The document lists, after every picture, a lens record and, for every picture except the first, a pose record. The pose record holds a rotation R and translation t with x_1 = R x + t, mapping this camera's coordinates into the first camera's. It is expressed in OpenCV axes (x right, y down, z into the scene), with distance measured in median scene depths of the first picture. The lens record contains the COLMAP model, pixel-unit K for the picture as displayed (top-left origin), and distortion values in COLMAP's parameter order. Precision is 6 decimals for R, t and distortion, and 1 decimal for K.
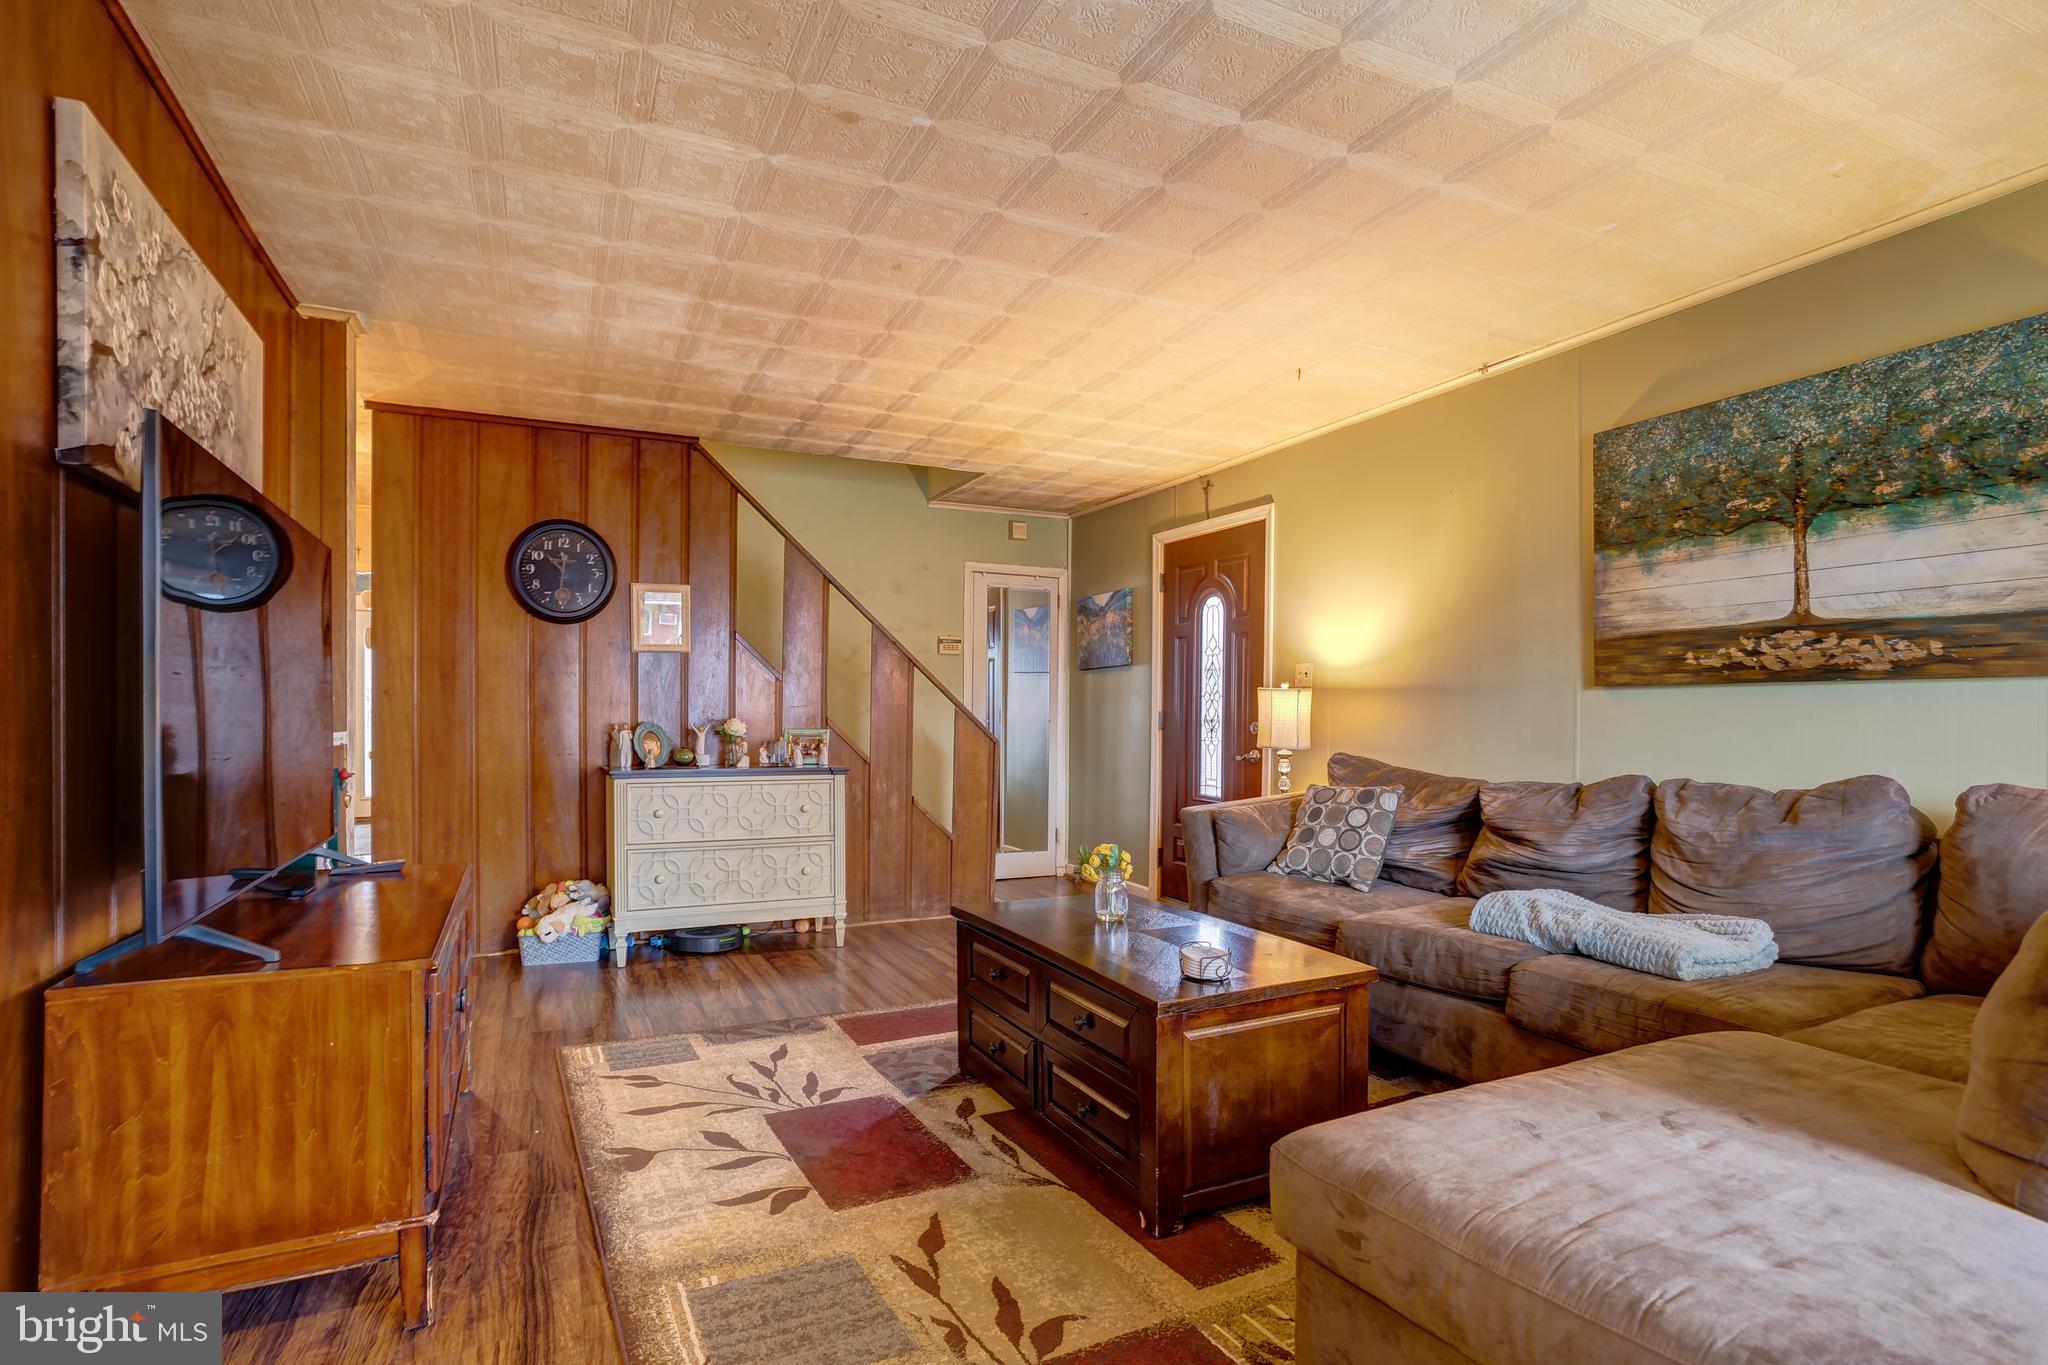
lens RADIAL K [[1014.0, 0, 1024.0], [0, 1014.0, 707.4], [0, 0, 1]] dist [-0.001155, -0.000068]
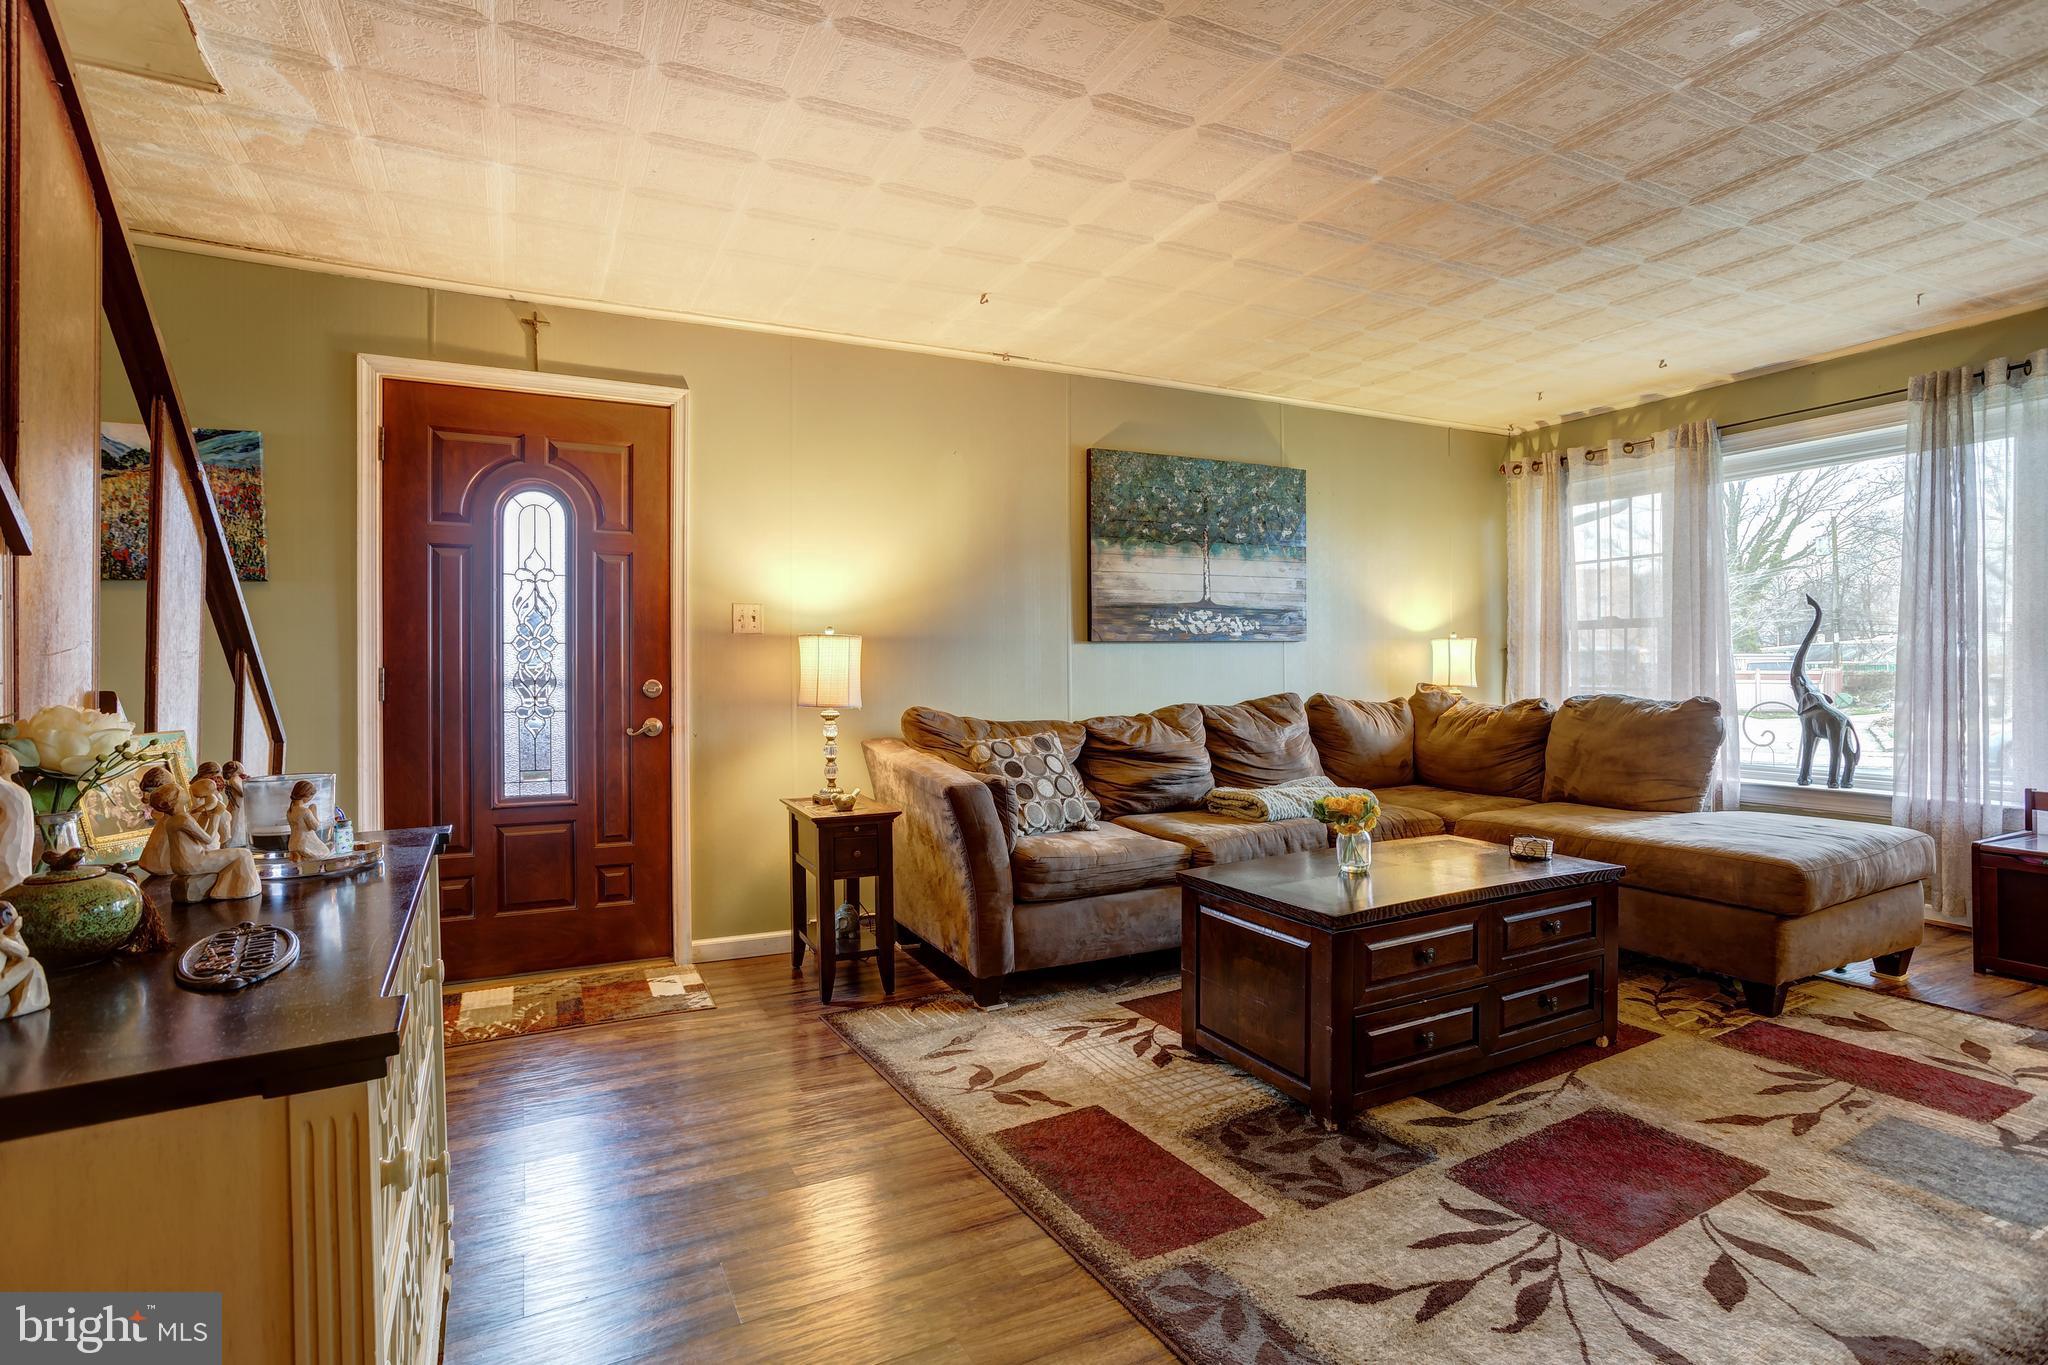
lens RADIAL K [[986.4, 0, 1017.2], [0, 986.4, 673.2], [0, 0, 1]] dist [-0.057888, 0.037847]
pose [[-0.016167, -0.008136, 0.999836, -0.799976], [0.009976, 0.999916, 0.008298, 0.009525], [-0.999820, 0.010109, -0.016085, 1.272023]]
